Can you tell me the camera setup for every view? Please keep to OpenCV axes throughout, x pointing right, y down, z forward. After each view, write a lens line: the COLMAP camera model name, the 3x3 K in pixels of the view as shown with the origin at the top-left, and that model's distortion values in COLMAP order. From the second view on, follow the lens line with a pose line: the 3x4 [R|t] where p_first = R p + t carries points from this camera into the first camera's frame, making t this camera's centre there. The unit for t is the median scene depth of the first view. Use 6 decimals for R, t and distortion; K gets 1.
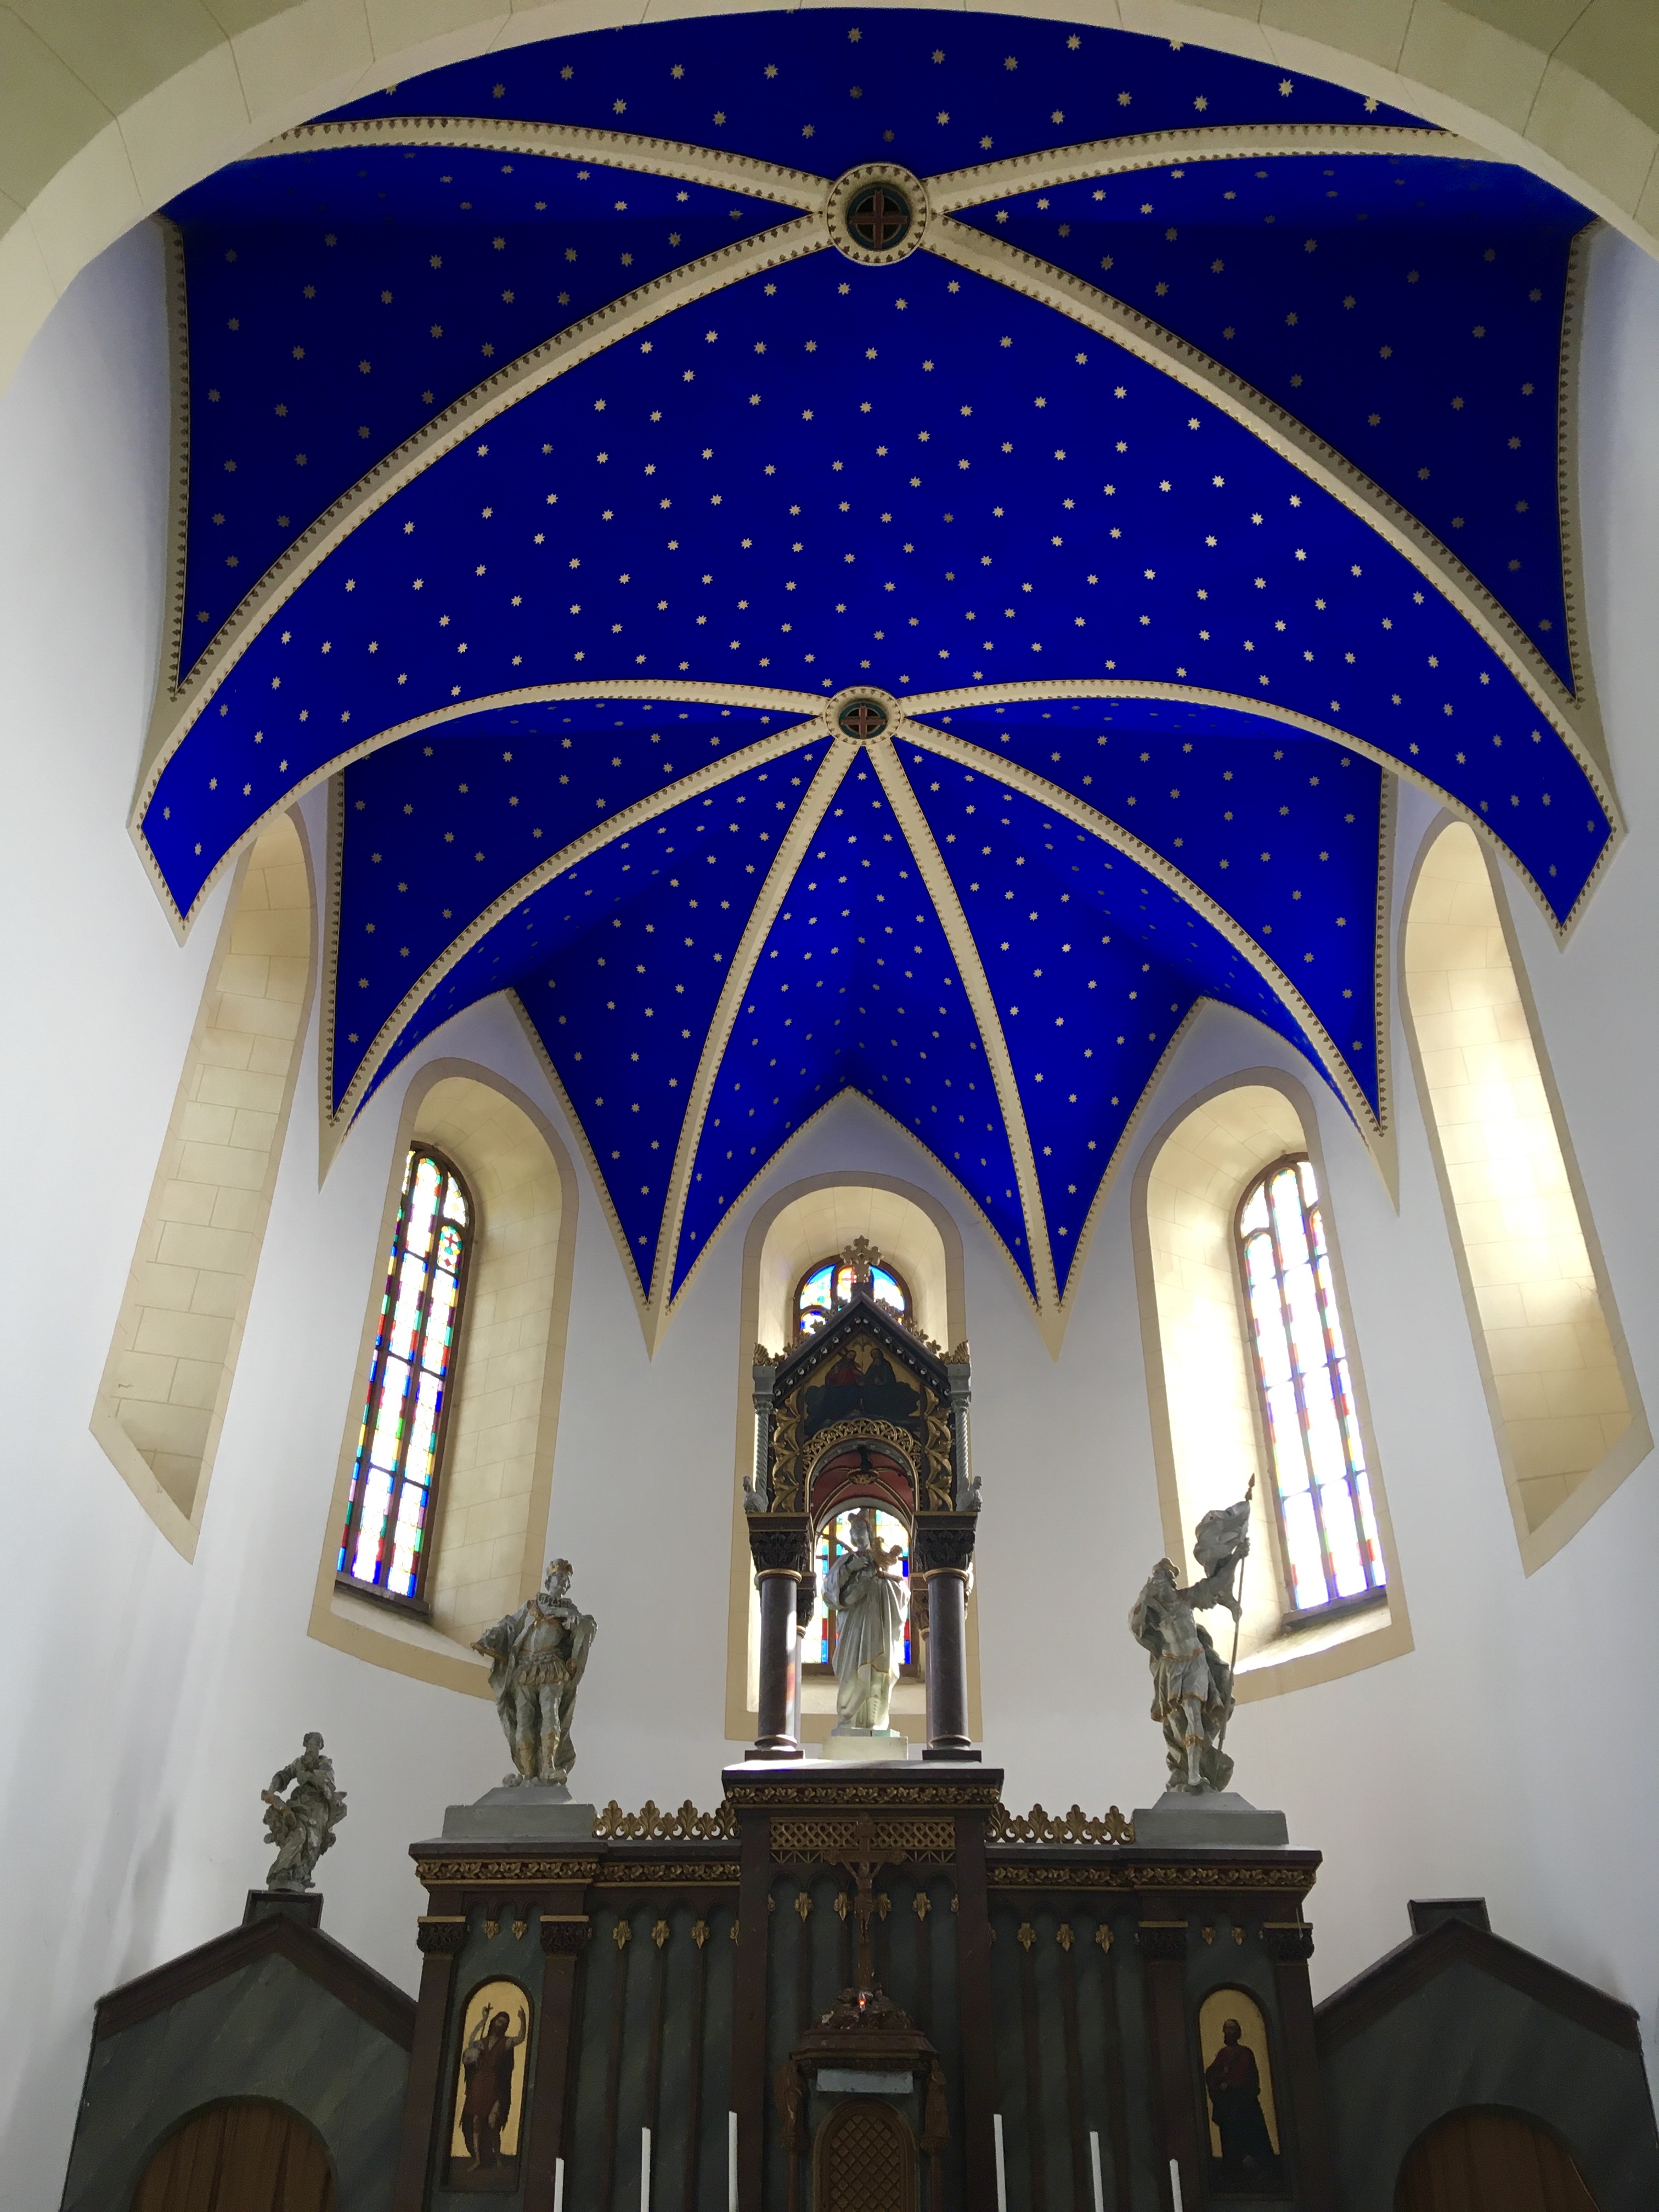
lens RADIAL K [[1846.3, 0, 829.5], [0, 1846.3, 1106.0], [0, 0, 1]] dist [0.108449, -0.158506]
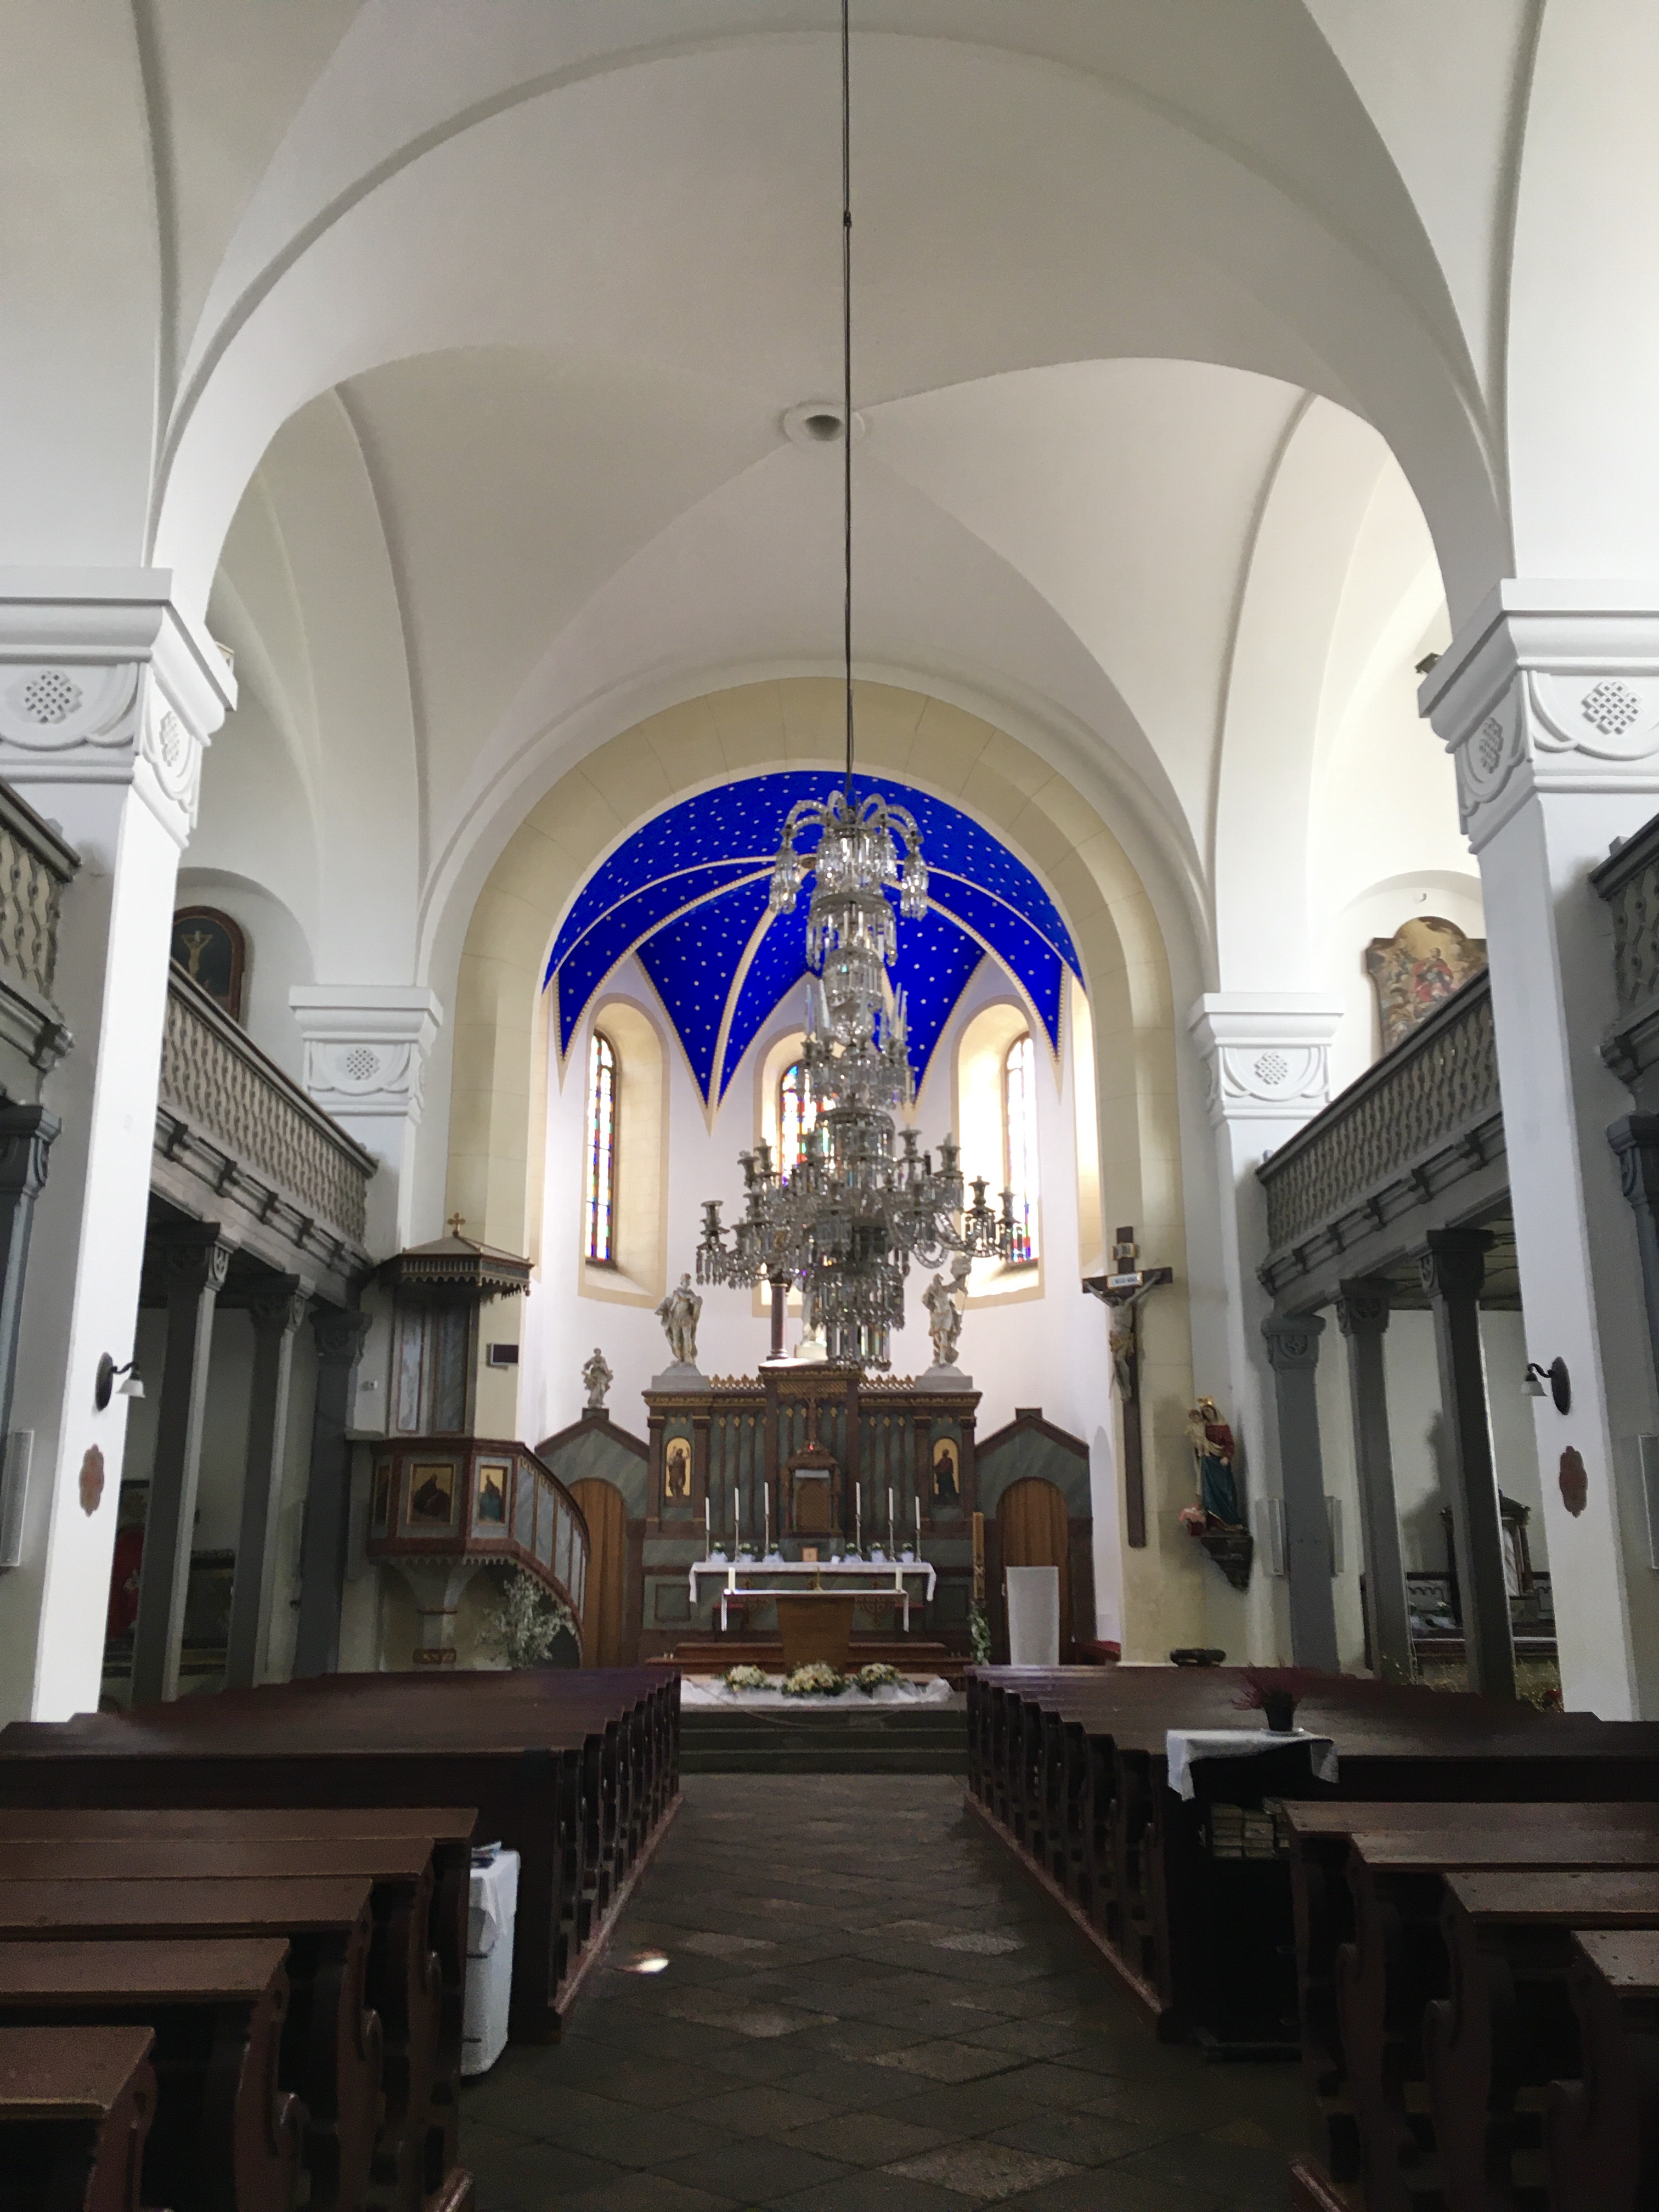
lens RADIAL K [[1846.3, 0, 829.5], [0, 1846.3, 1106.0], [0, 0, 1]] dist [0.108449, -0.158506]
pose [[0.999866, -0.005558, 0.015421, 0.003867], [-0.000234, 0.935827, 0.352461, -0.803283], [-0.016390, -0.352417, 0.935700, -1.161764]]
